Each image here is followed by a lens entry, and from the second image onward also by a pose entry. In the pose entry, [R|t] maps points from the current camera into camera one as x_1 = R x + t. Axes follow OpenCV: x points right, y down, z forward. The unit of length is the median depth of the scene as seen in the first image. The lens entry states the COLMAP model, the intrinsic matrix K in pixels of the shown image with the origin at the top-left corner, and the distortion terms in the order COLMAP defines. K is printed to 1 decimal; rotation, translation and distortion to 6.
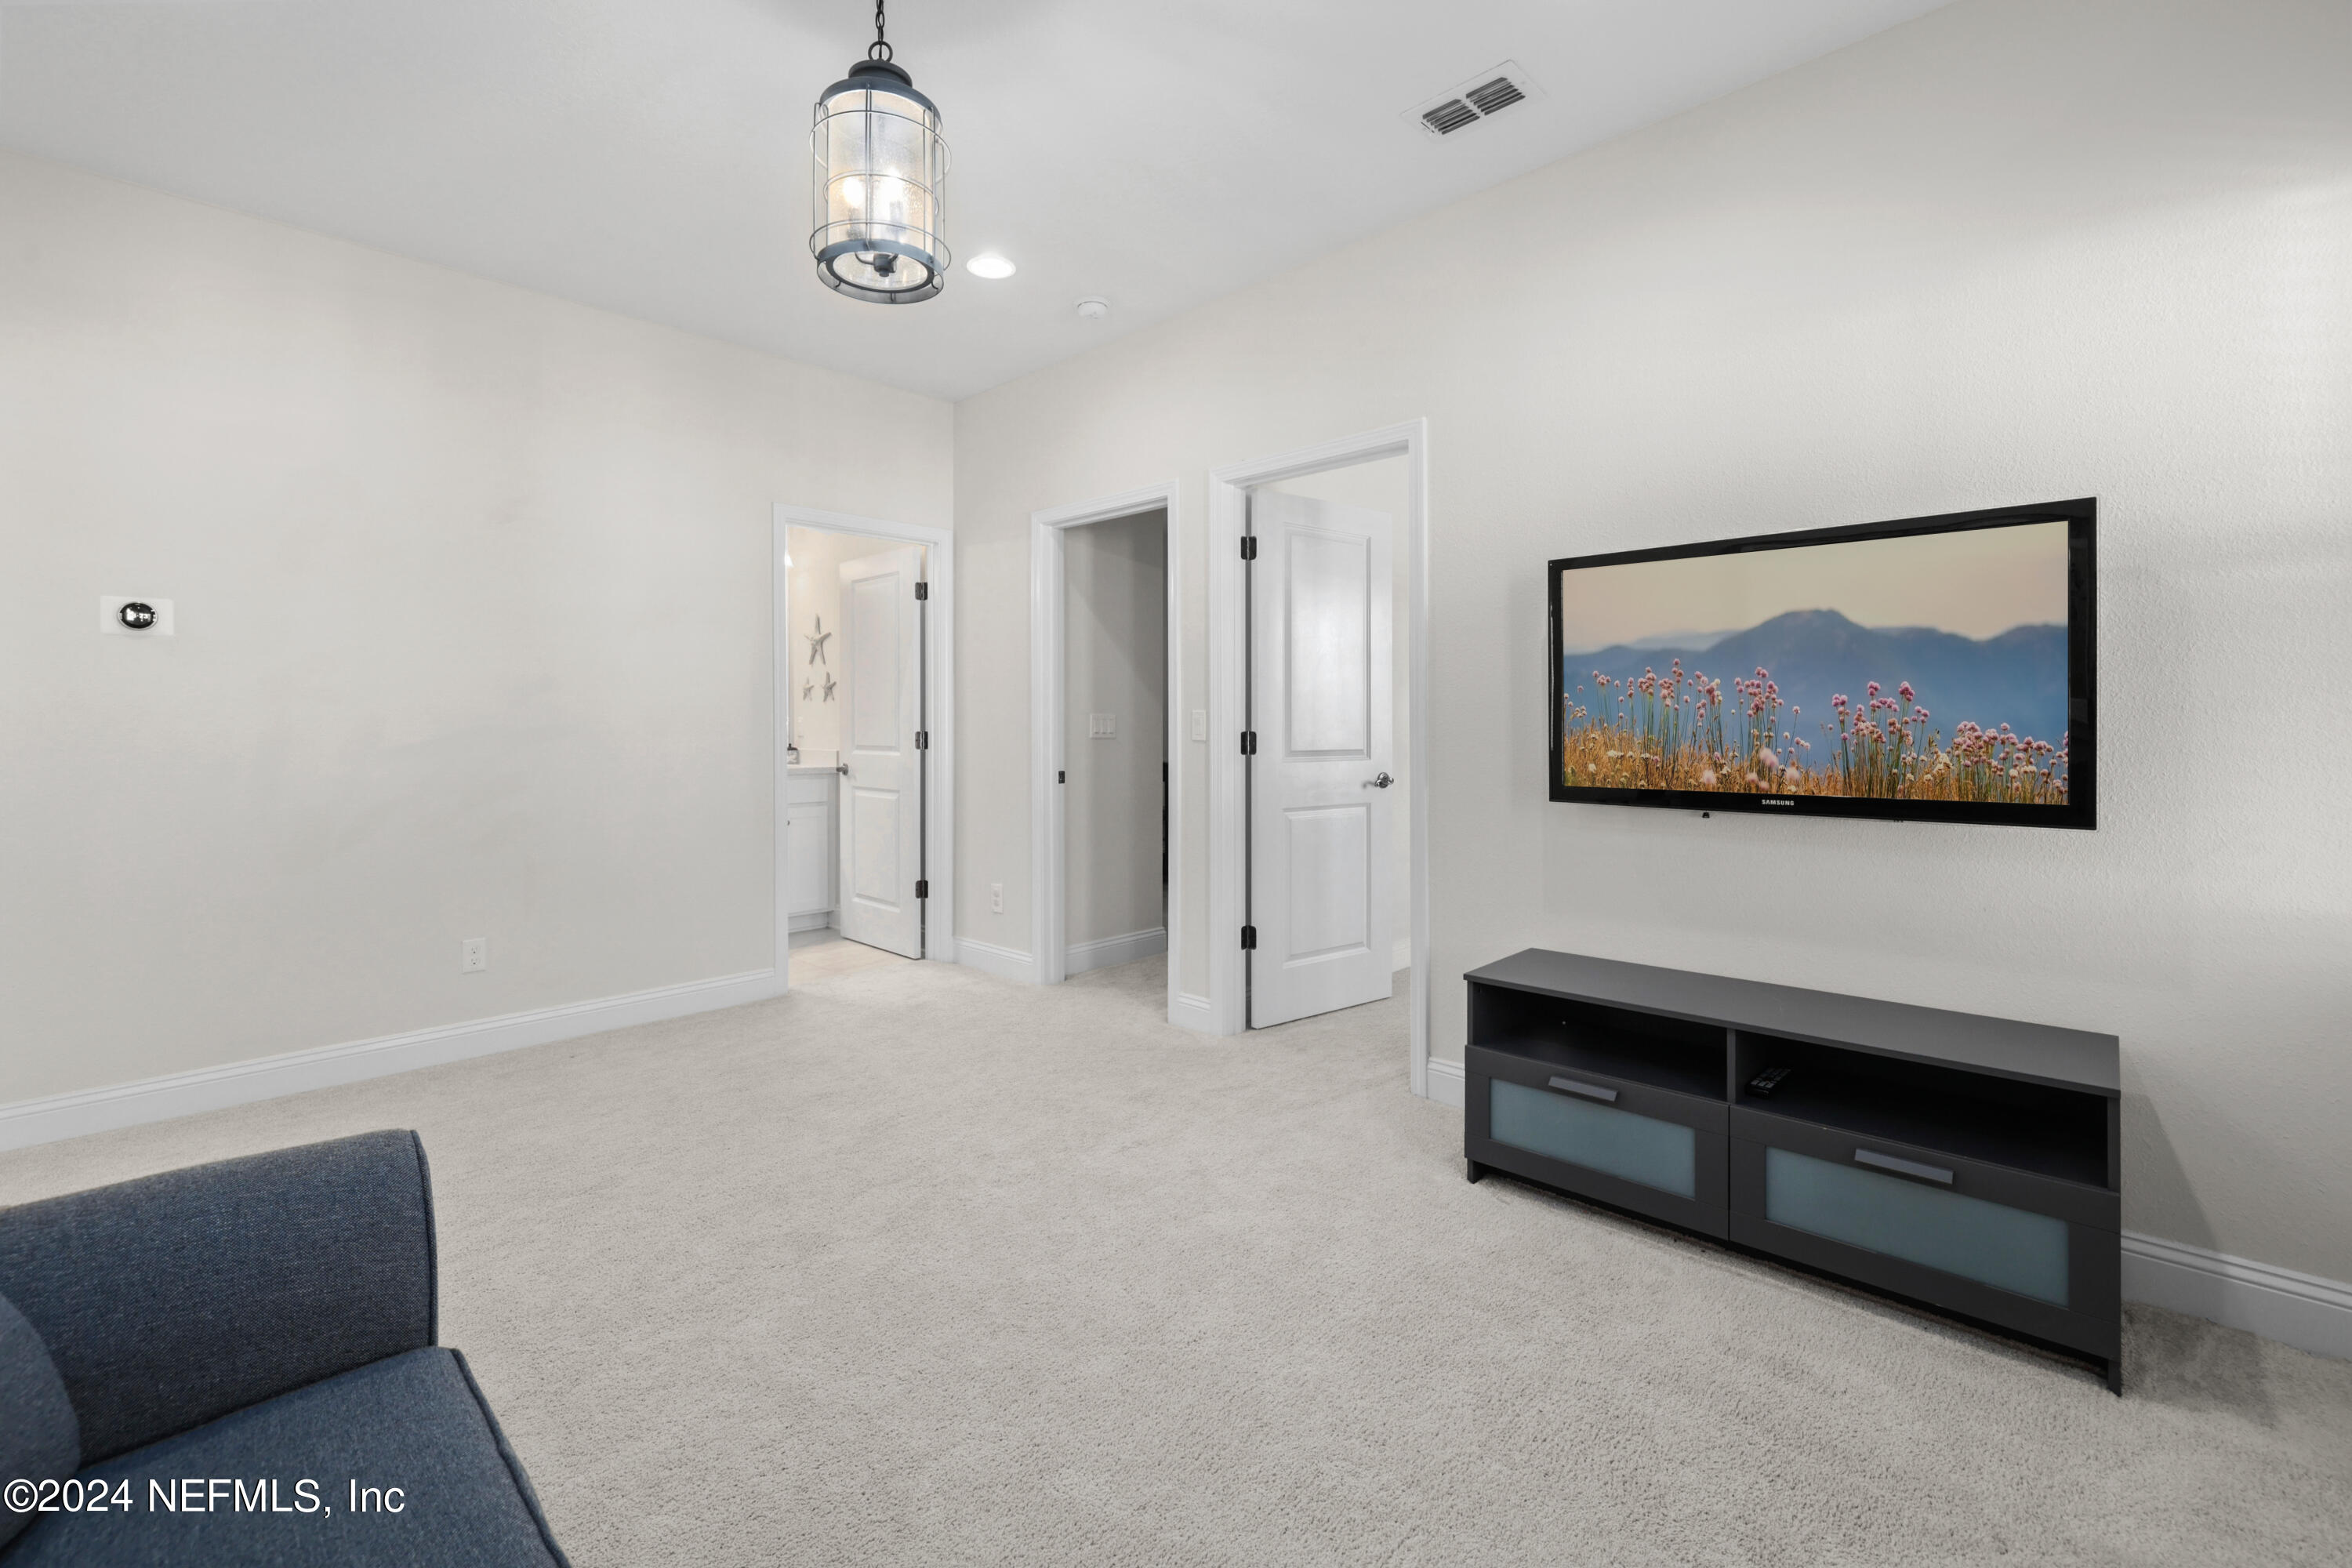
lens RADIAL K [[993.6, 0, 1150.7], [0, 993.6, 747.3], [0, 0, 1]] dist [-0.003007, -0.000051]
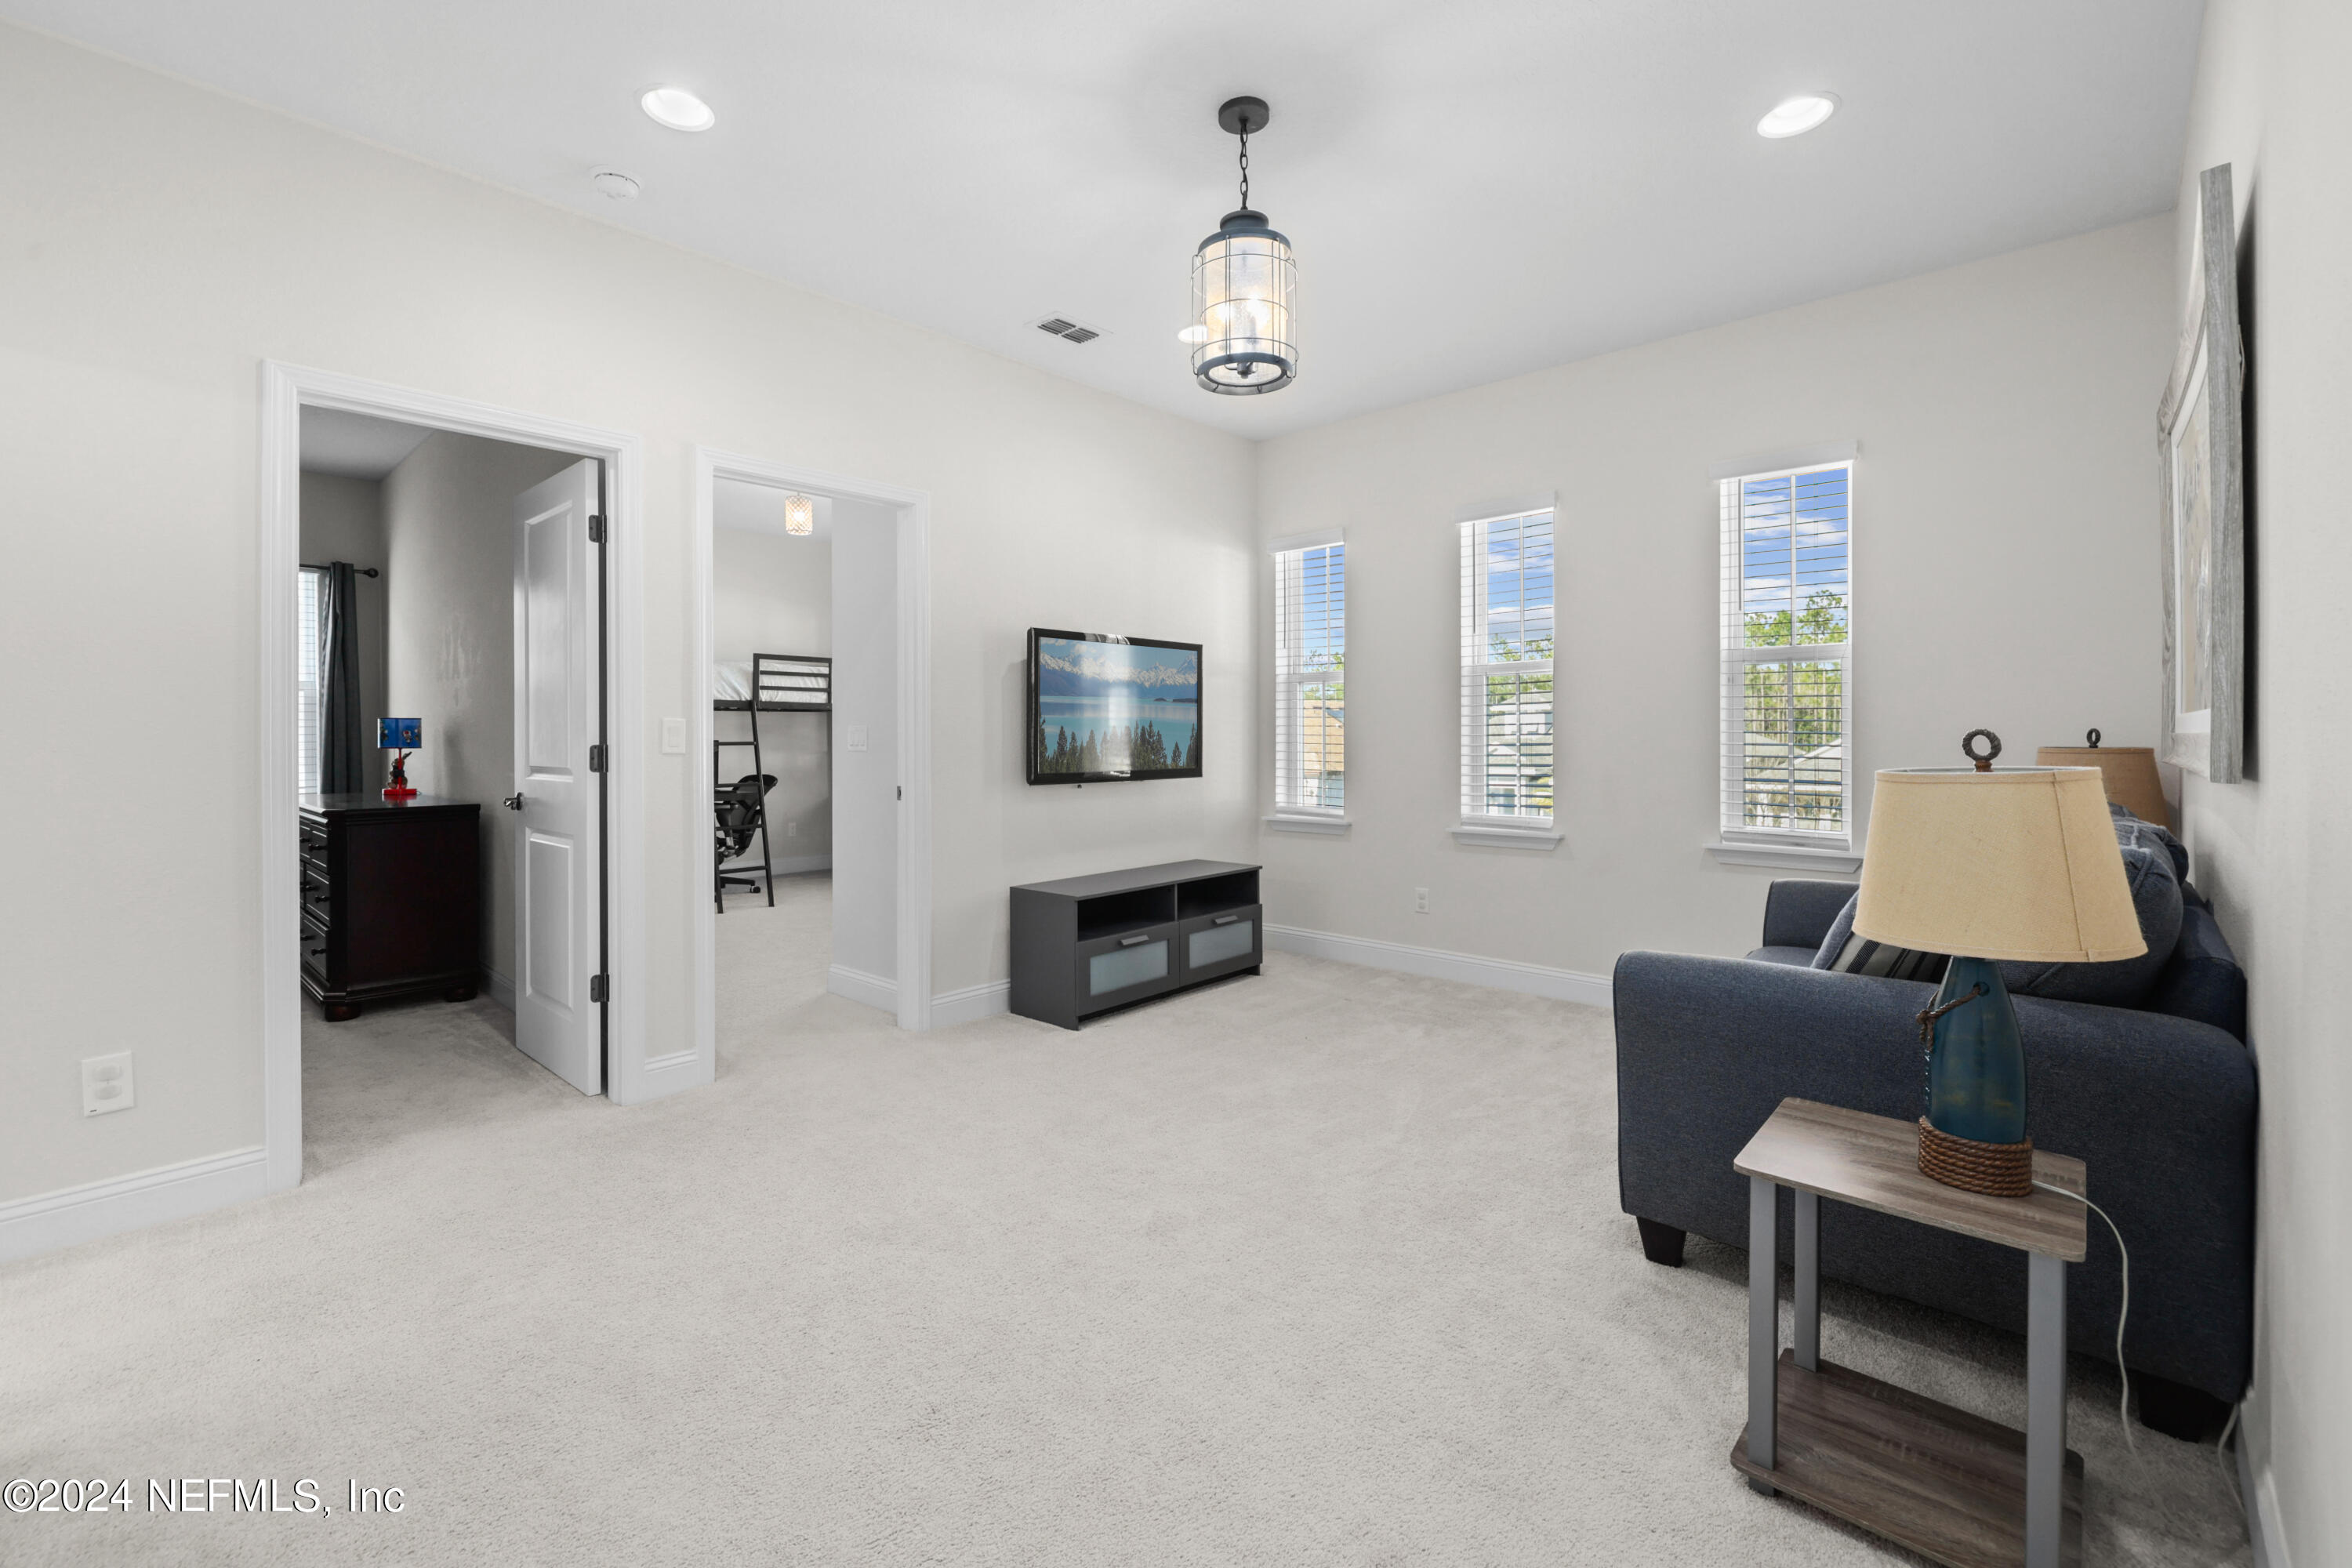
lens RADIAL K [[1005.8, 0, 1186.5], [0, 1005.8, 758.8], [0, 0, 1]] dist [0.002841, -0.000169]
pose [[-0.036551, -0.025245, 0.999013, -1.436469], [0.019433, 0.999474, 0.025968, -0.026499], [-0.999143, 0.020363, -0.036041, 1.020881]]
